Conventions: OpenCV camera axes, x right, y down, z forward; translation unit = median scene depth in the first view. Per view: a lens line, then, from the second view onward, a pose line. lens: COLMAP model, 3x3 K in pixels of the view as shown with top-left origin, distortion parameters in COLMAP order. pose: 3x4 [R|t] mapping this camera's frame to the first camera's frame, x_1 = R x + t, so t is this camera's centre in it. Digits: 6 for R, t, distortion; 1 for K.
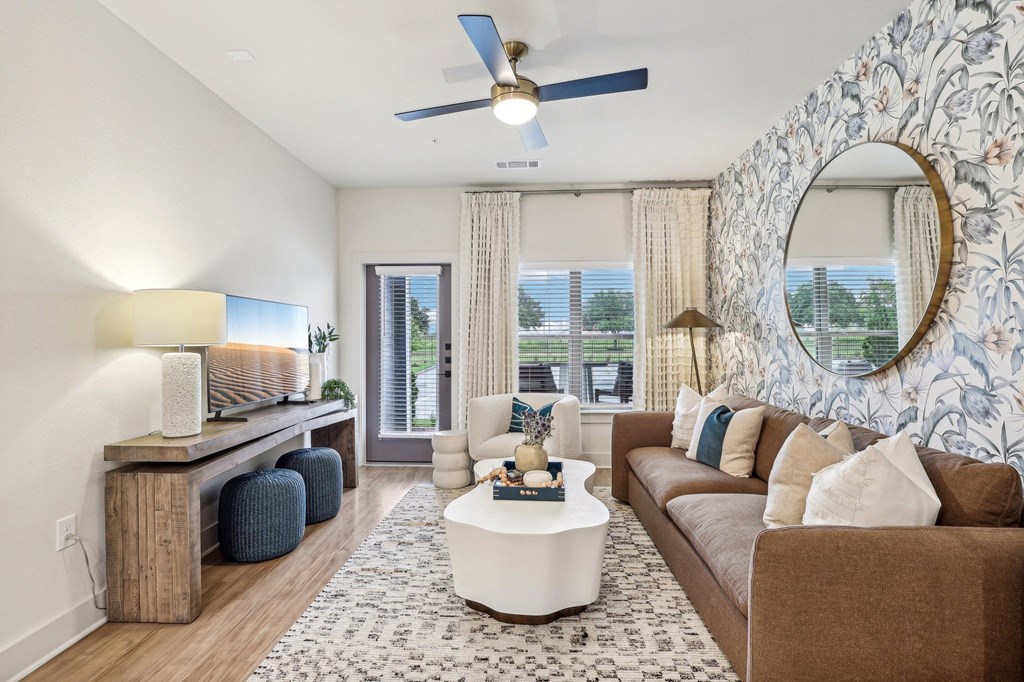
lens RADIAL K [[477.7, 0, 513.5], [0, 477.7, 341.6], [0, 0, 1]] dist [-0.003411, 0.001100]
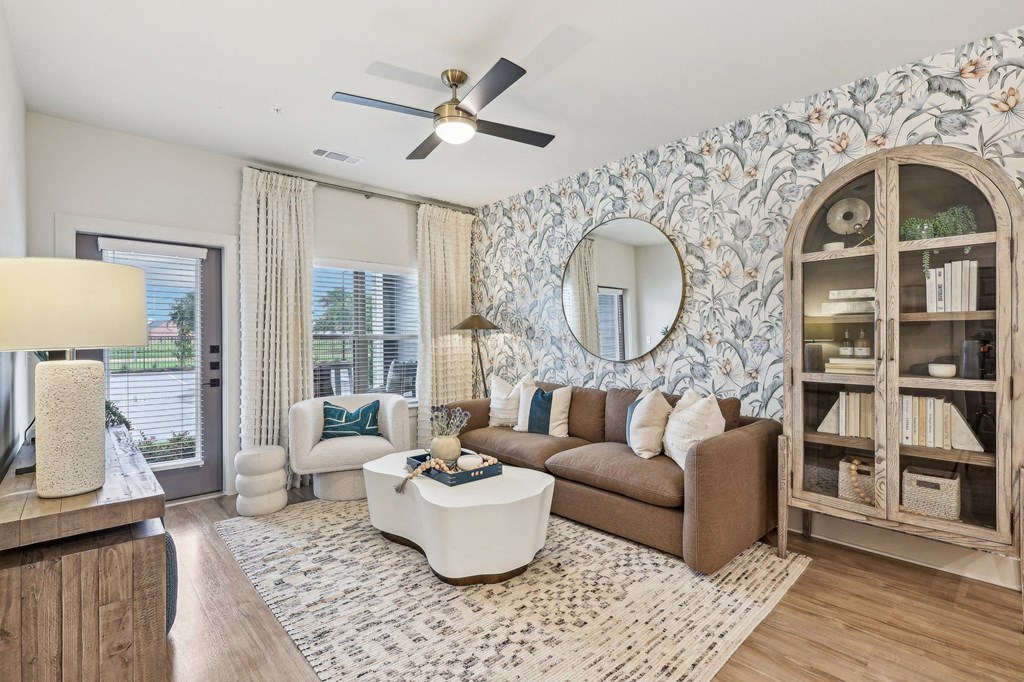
lens RADIAL K [[477.7, 0, 516.0], [0, 477.7, 338.4], [0, 0, 1]] dist [-0.003411, 0.001100]
pose [[0.703863, -0.001632, 0.710334, -0.691505], [0.007745, 0.999956, -0.005377, 0.001658], [-0.710294, 0.009286, 0.703844, 0.127137]]
